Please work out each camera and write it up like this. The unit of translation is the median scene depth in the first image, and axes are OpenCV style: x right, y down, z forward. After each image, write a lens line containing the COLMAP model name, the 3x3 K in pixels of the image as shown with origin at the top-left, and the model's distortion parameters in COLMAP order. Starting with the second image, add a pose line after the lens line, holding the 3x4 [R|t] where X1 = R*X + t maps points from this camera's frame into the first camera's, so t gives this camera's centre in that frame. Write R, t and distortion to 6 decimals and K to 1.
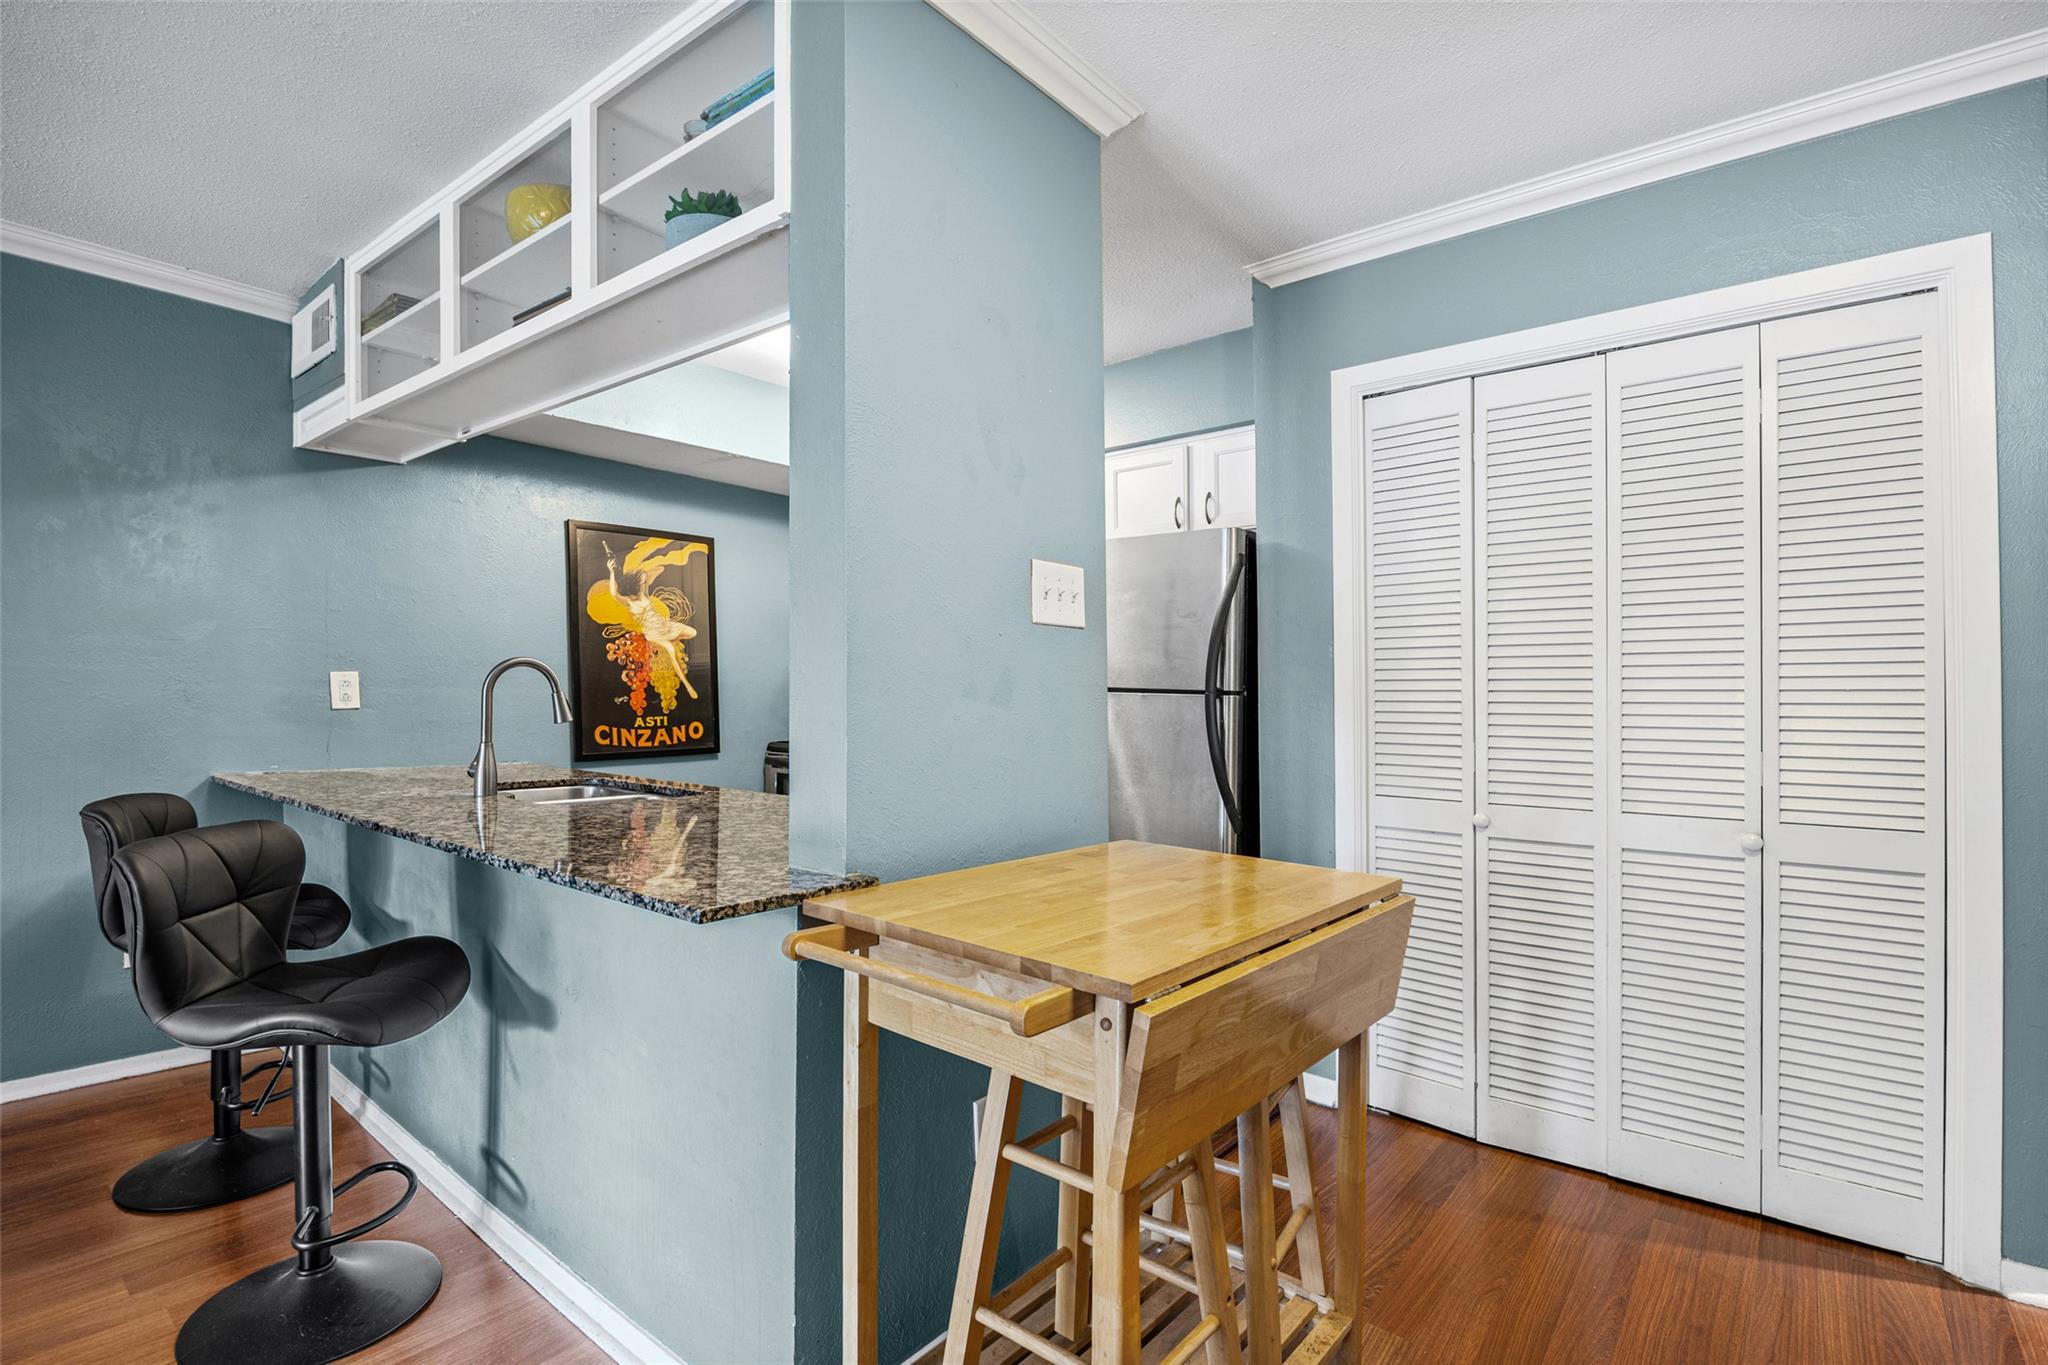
lens RADIAL K [[988.3, 0, 1026.5], [0, 988.3, 695.7], [0, 0, 1]] dist [-0.005414, -0.001199]
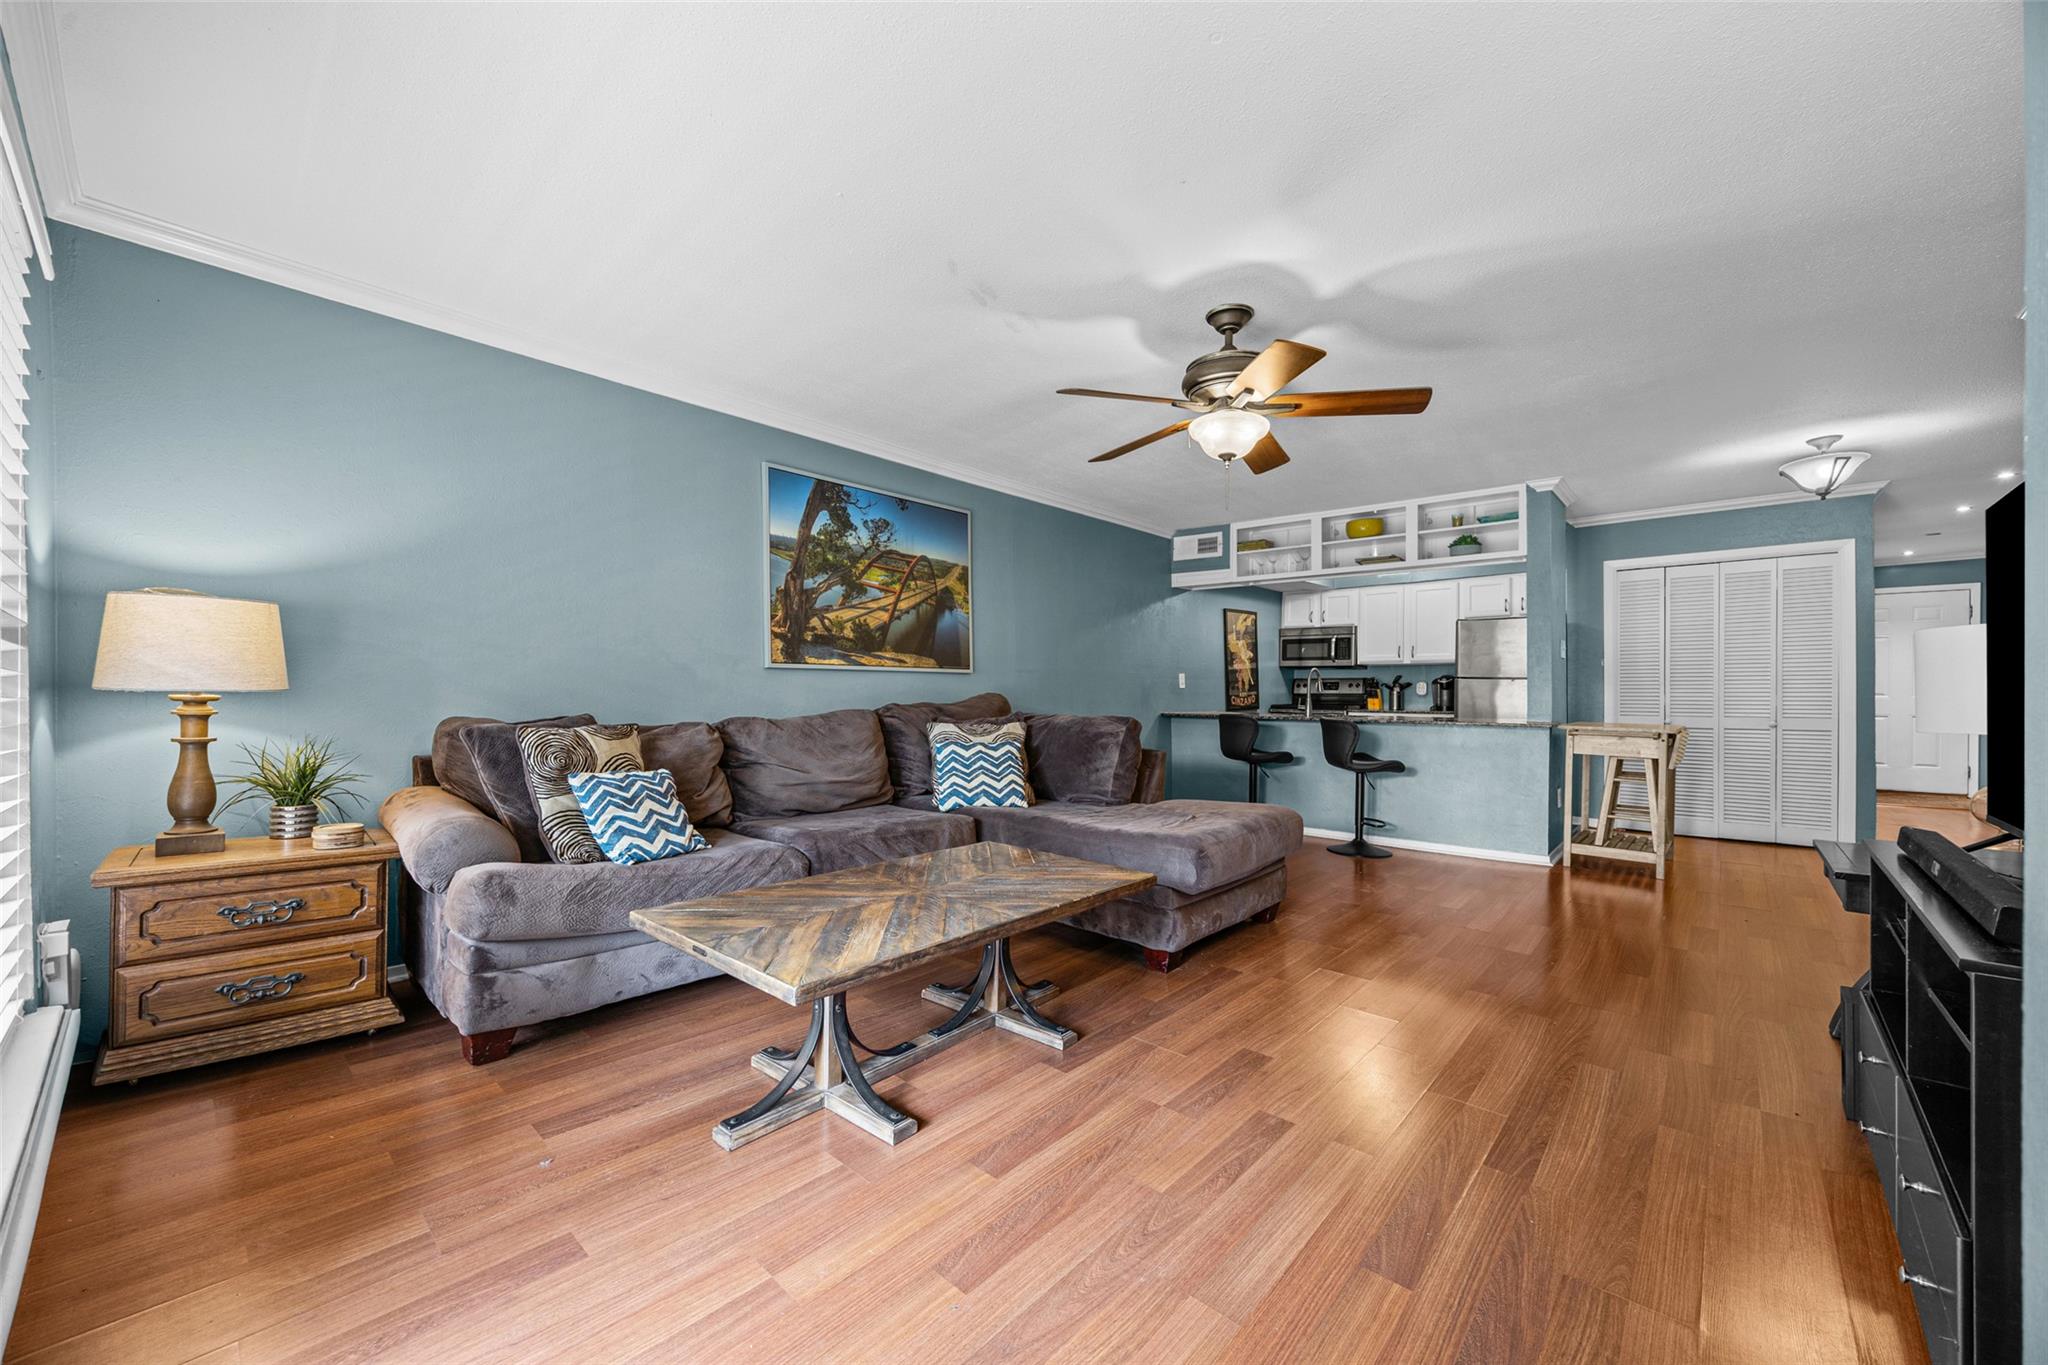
lens RADIAL K [[792.5, 0, 1017.8], [0, 792.5, 699.1], [0, 0, 1]] dist [0.001373, -0.000268]
pose [[0.999072, -0.007359, -0.042450, -0.854136], [0.007857, 0.999902, 0.011566, 0.011801], [0.042360, -0.011889, 0.999032, -0.888714]]
